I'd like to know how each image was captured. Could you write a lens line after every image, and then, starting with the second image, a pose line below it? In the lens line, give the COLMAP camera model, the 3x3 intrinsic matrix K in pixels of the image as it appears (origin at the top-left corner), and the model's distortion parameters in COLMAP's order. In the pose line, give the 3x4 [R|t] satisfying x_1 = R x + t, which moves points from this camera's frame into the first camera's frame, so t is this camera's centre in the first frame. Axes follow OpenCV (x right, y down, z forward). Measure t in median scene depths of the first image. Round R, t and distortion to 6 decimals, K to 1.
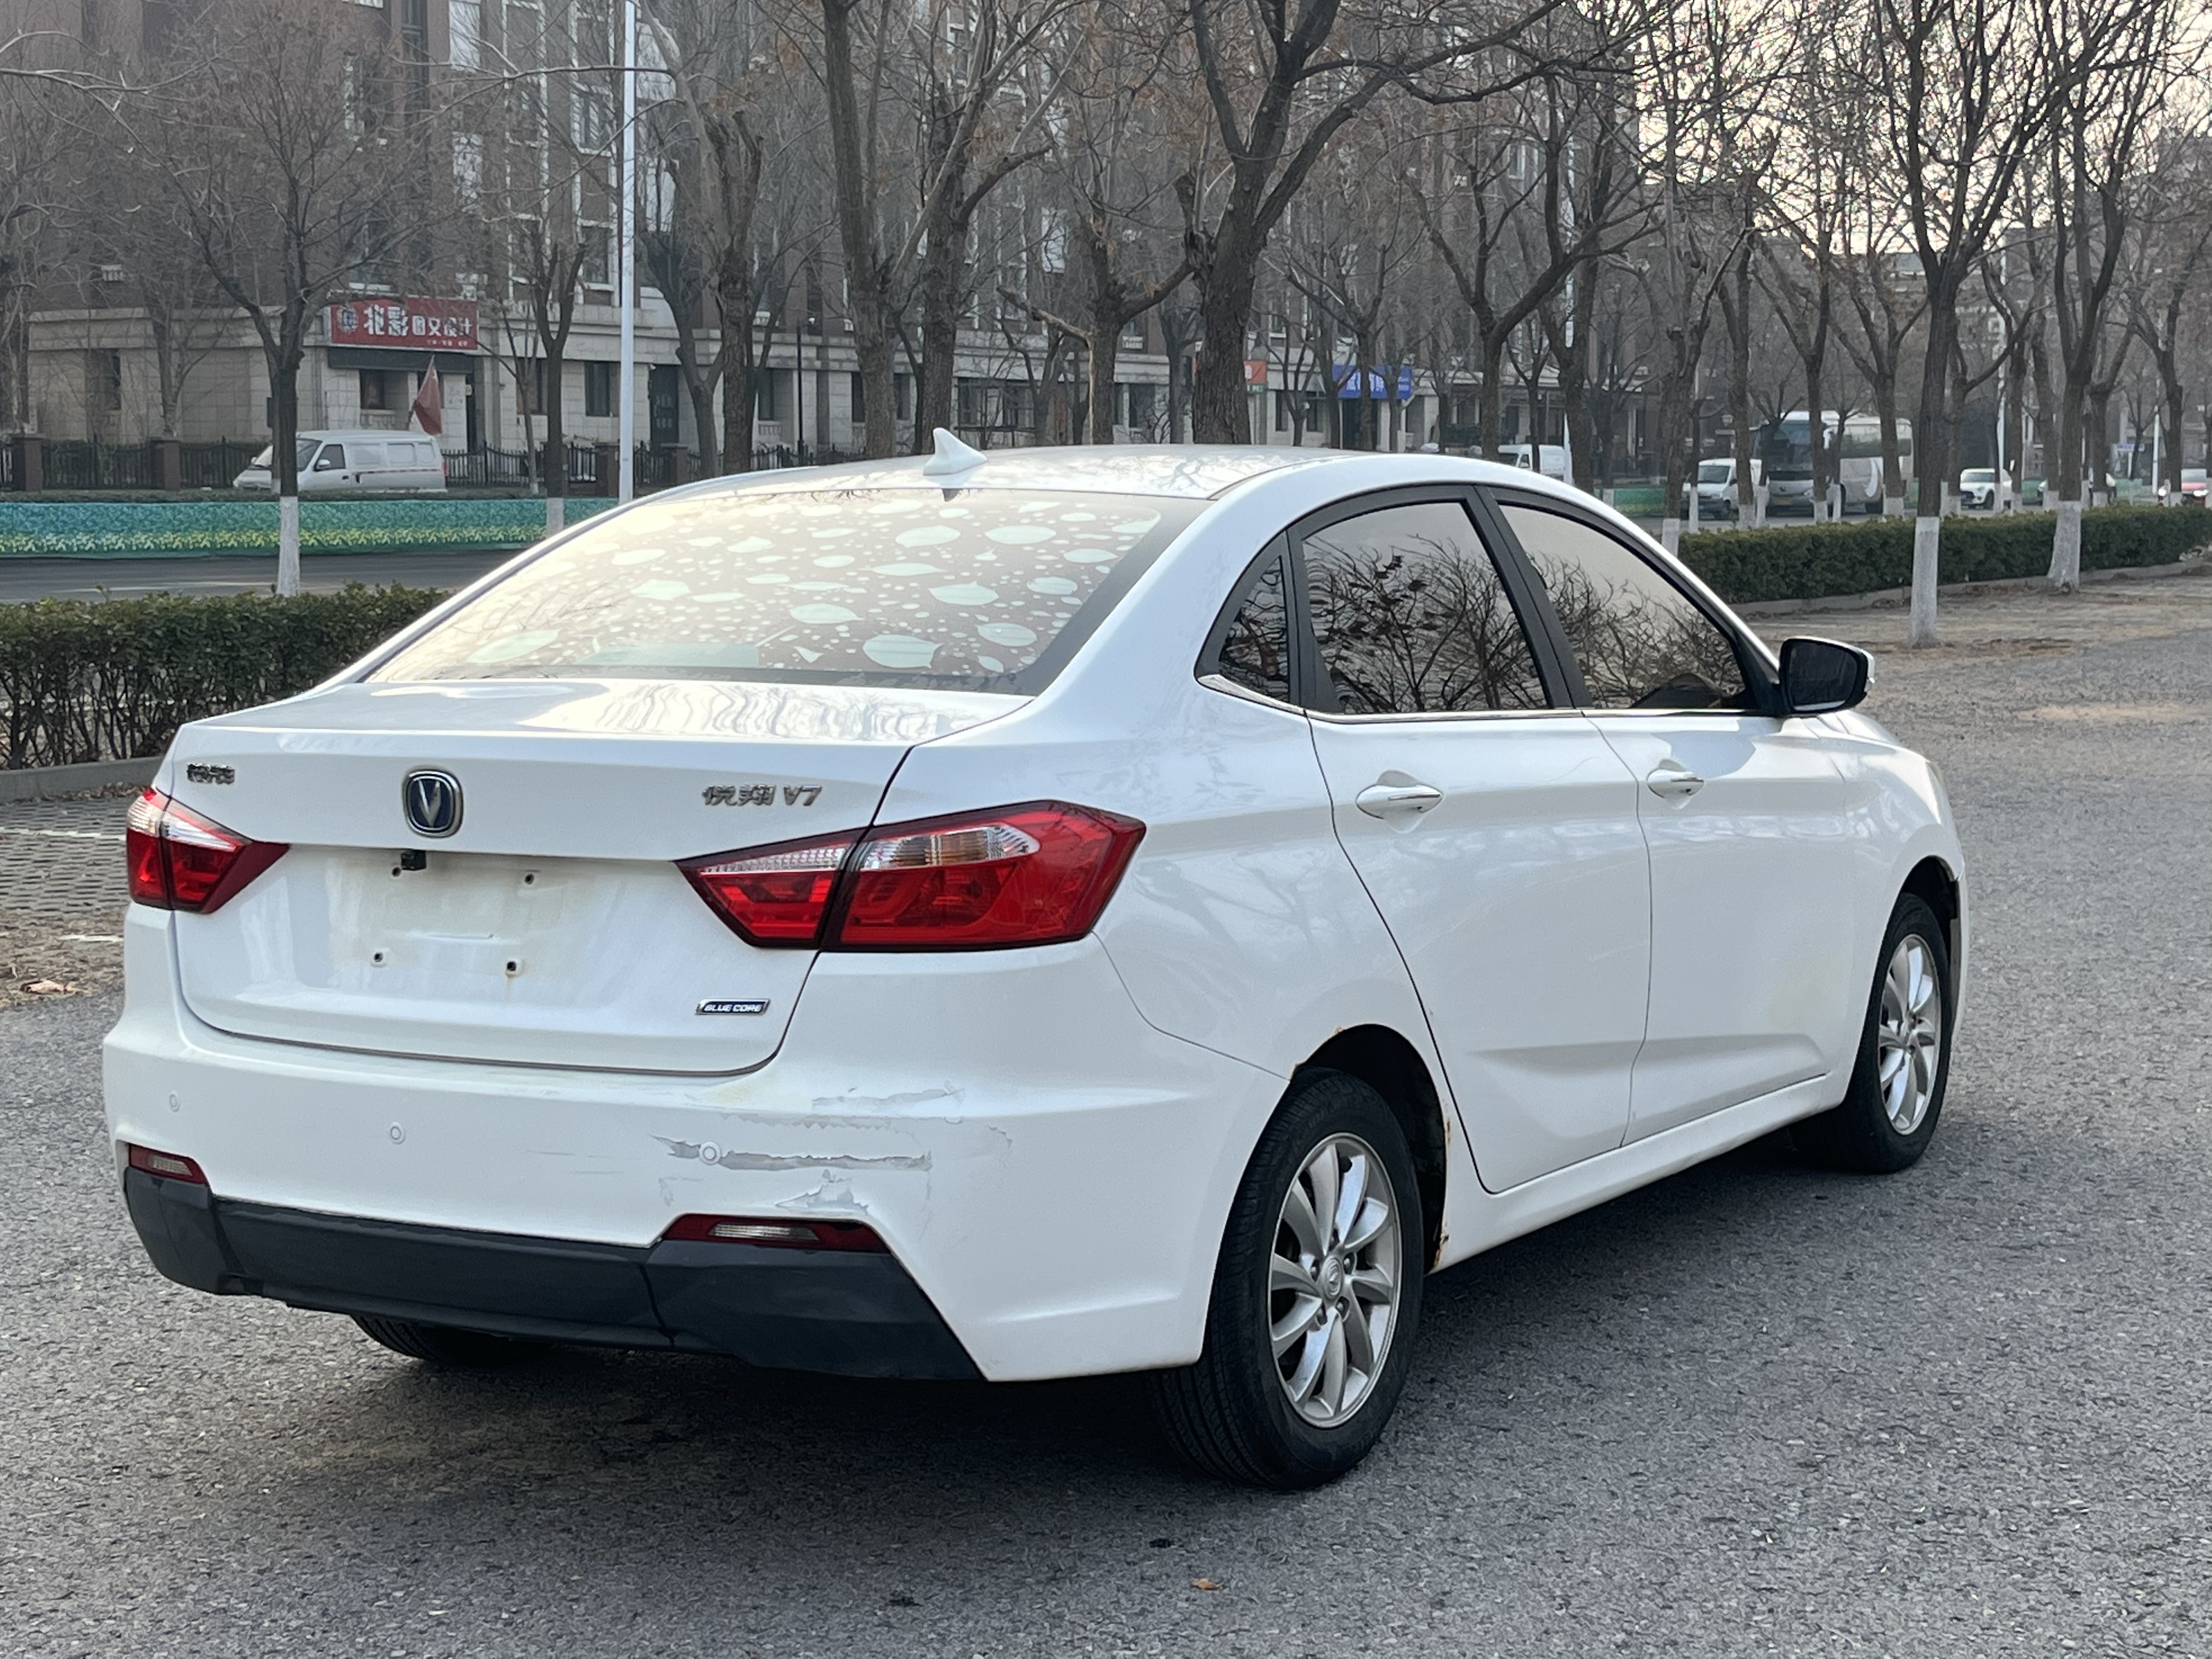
lens RADIAL K [[3371.4, 0, 1106.0], [0, 3371.4, 829.5], [0, 0, 1]] dist [0.224695, -0.736670]
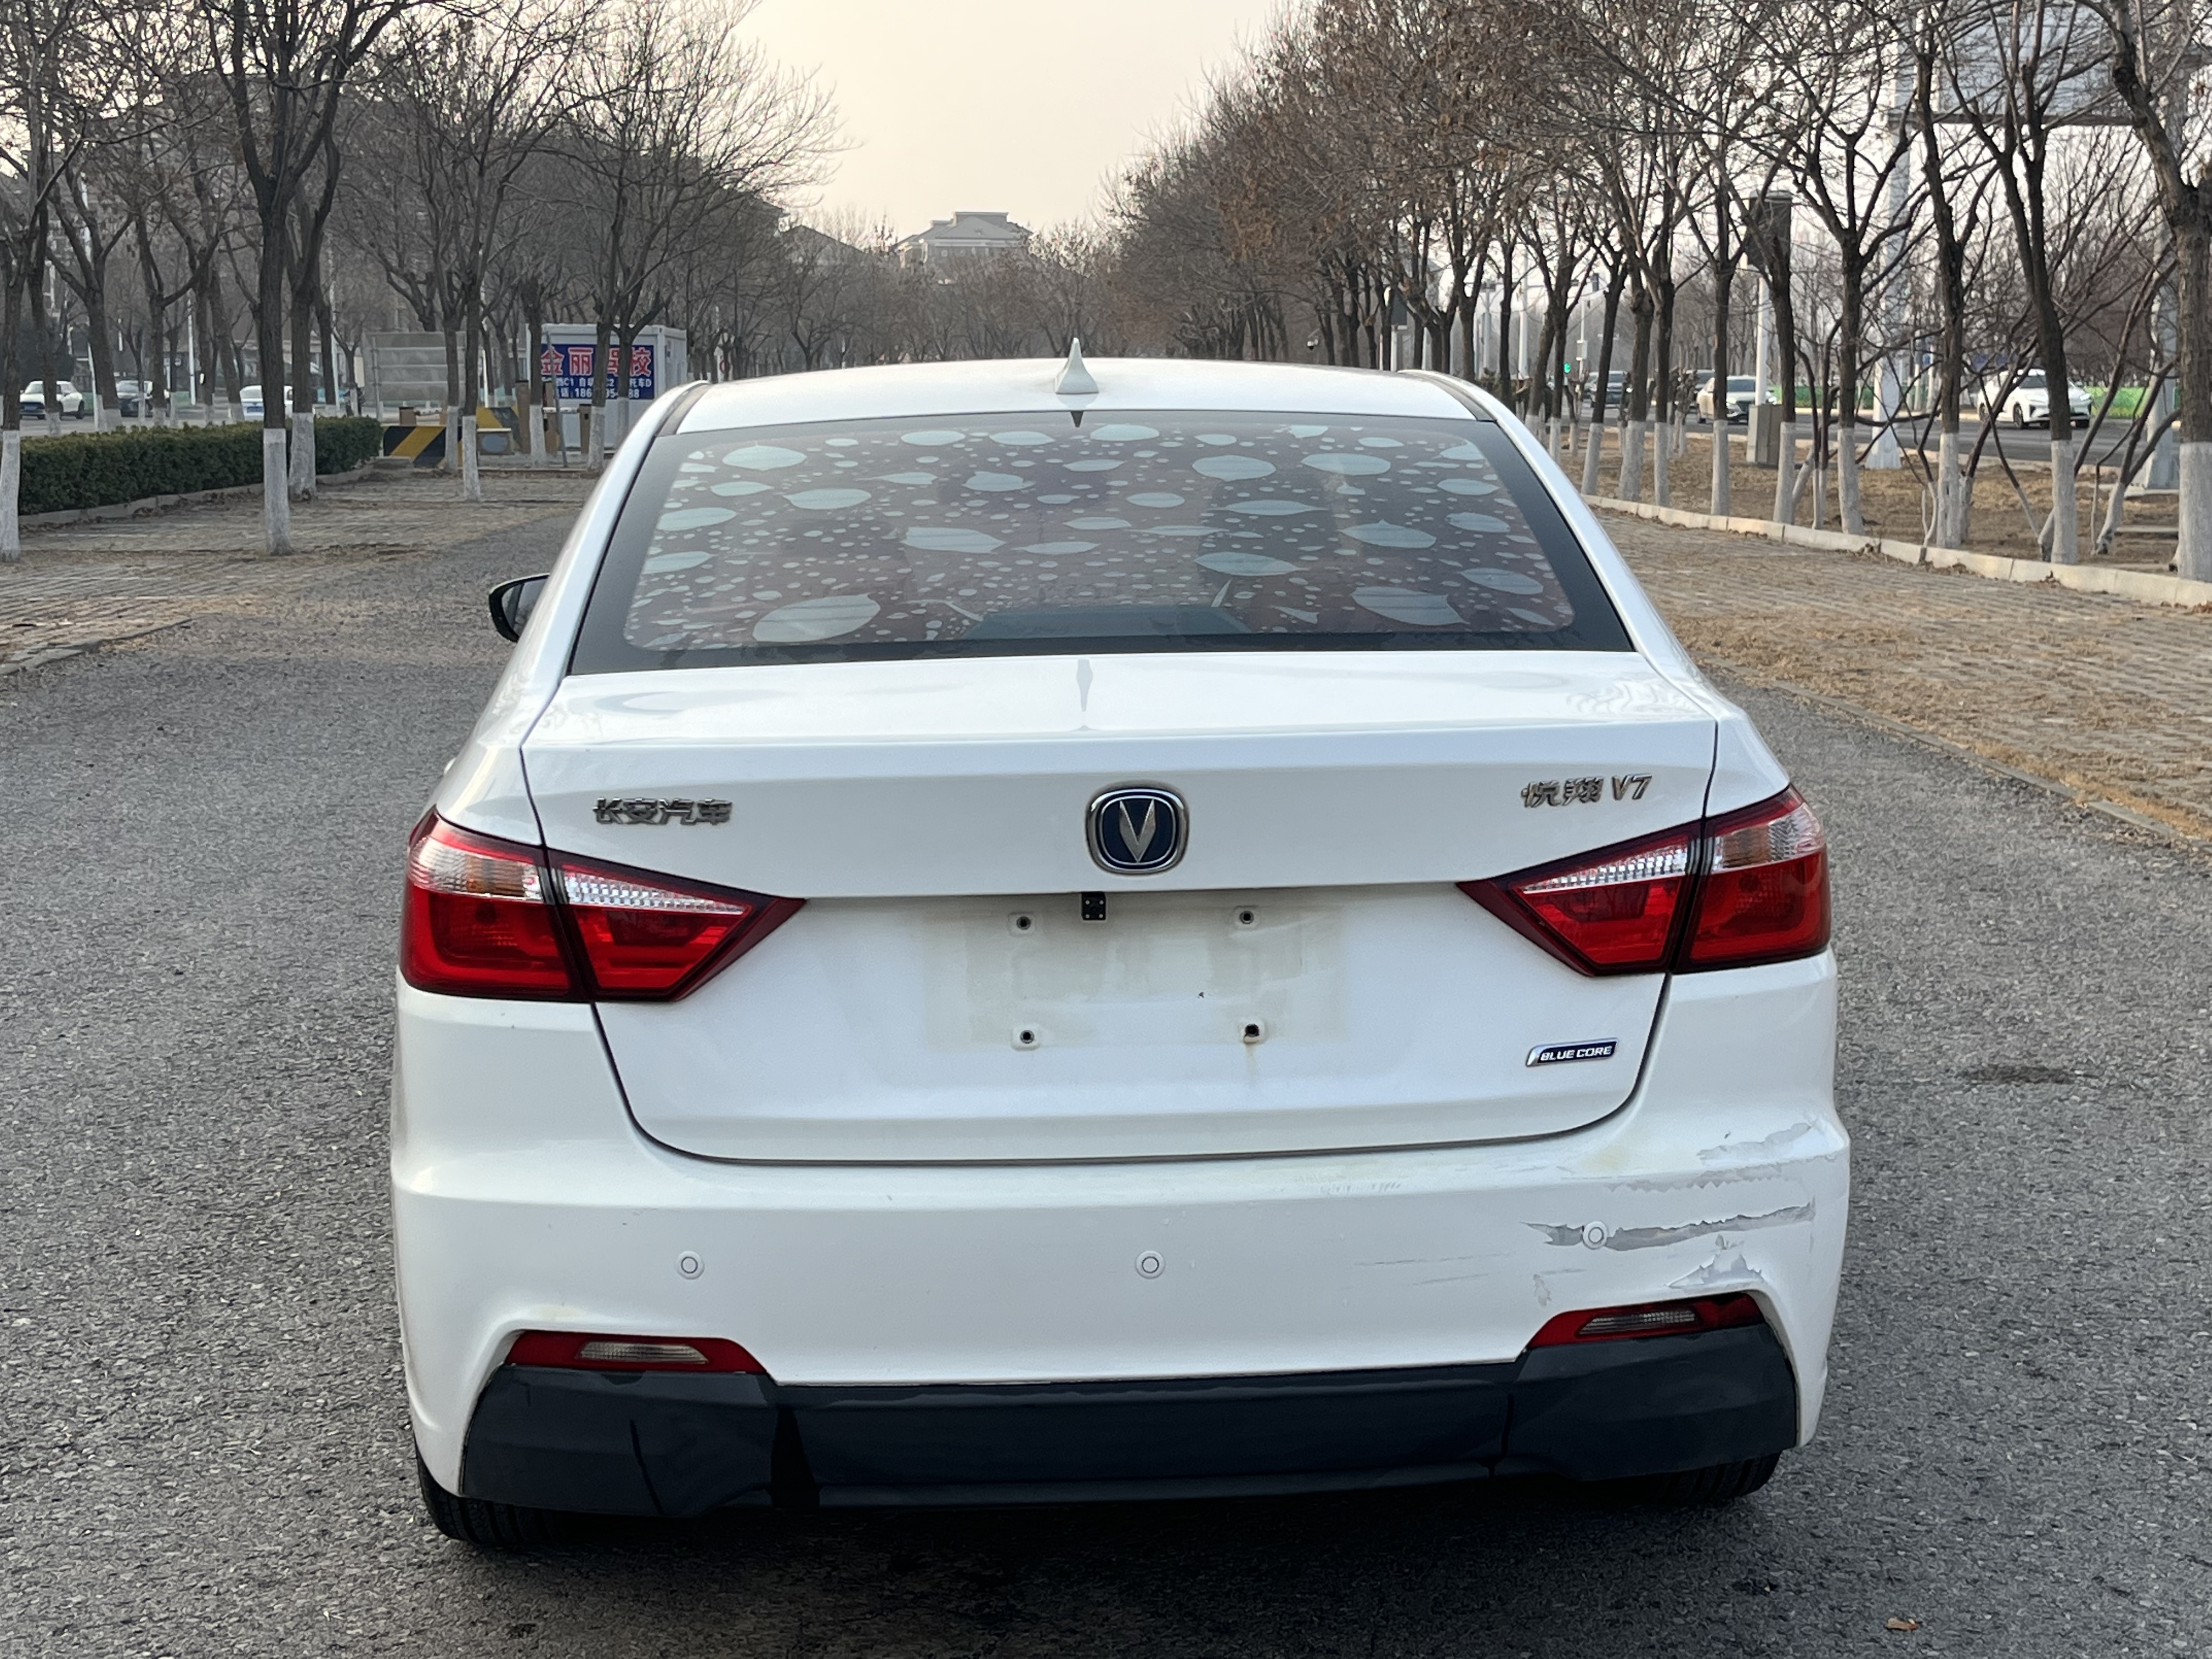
lens RADIAL K [[3112.6, 0, 1106.0], [0, 3112.6, 829.5], [0, 0, 1]] dist [0.215389, -0.912104]
pose [[0.831634, -0.077256, 0.549924, -0.612541], [0.057365, 0.996929, 0.053301, -0.047427], [-0.552353, -0.012781, 0.833513, 0.434679]]
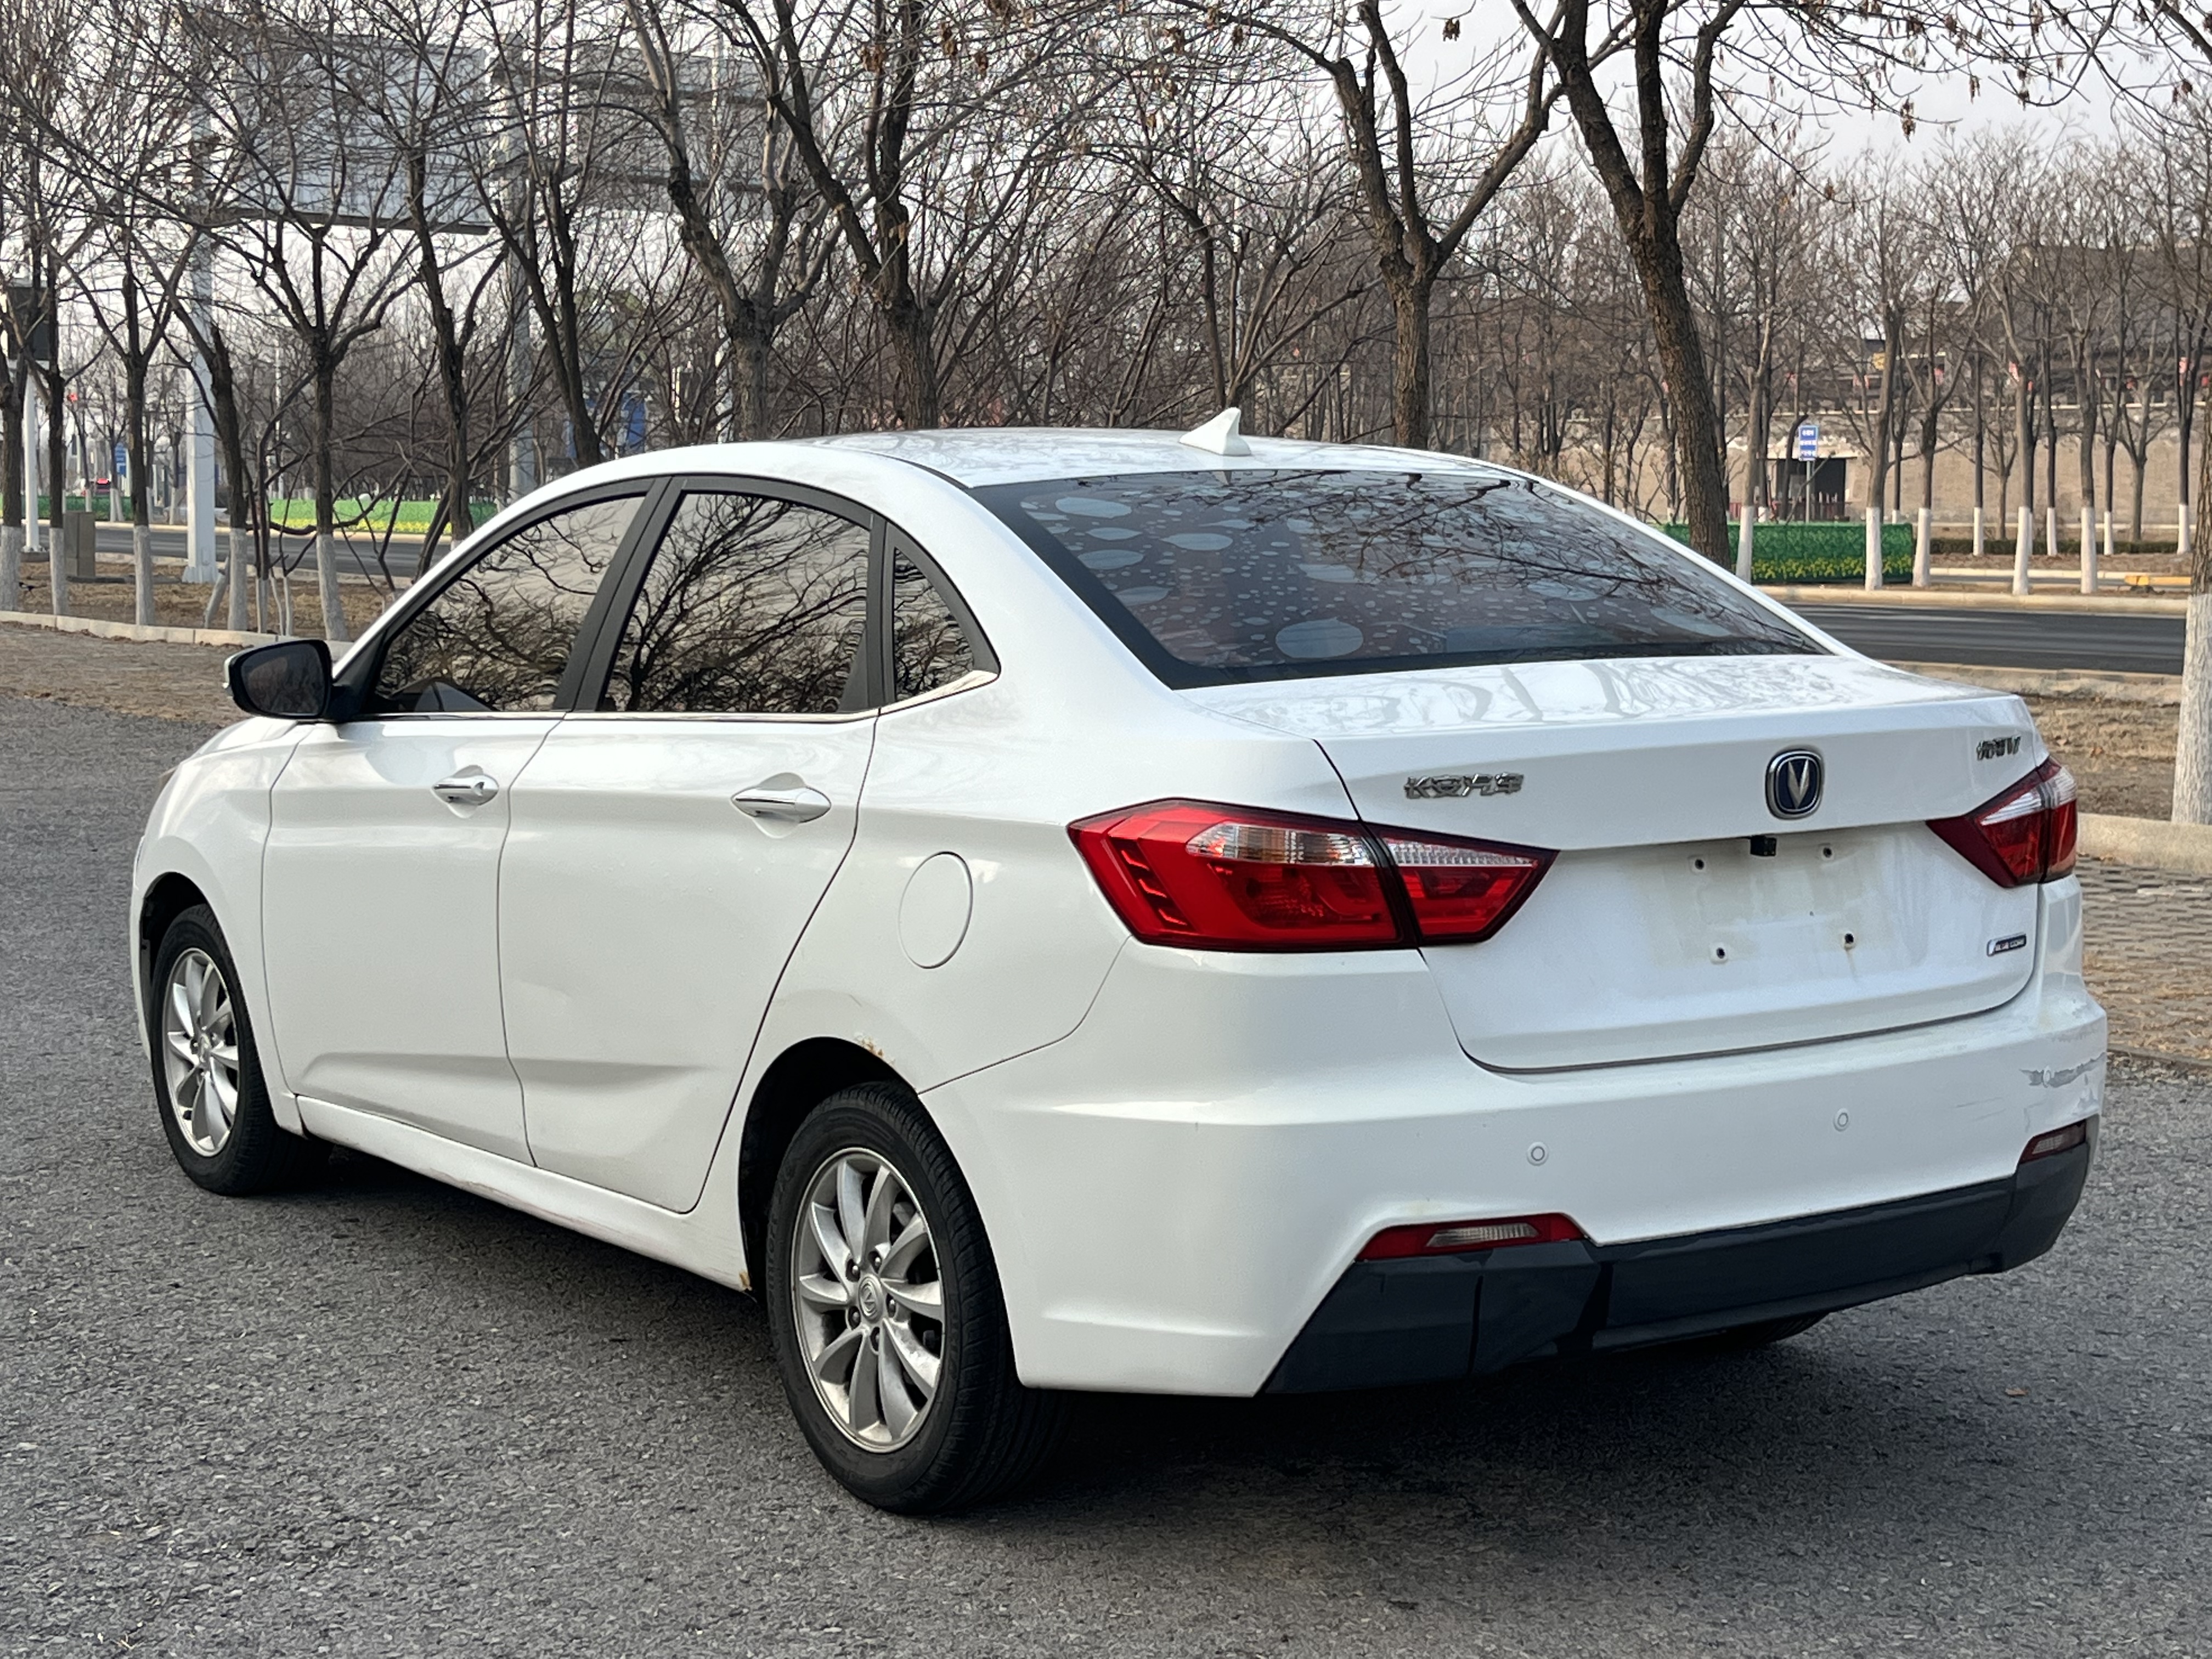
lens RADIAL K [[3371.4, 0, 1106.0], [0, 3371.4, 829.5], [0, 0, 1]] dist [0.224695, -0.736670]
pose [[0.427967, -0.082025, 0.900064, -1.210557], [0.086573, 0.995014, 0.049514, -0.062710], [-0.899638, 0.056731, 0.432935, 0.783885]]
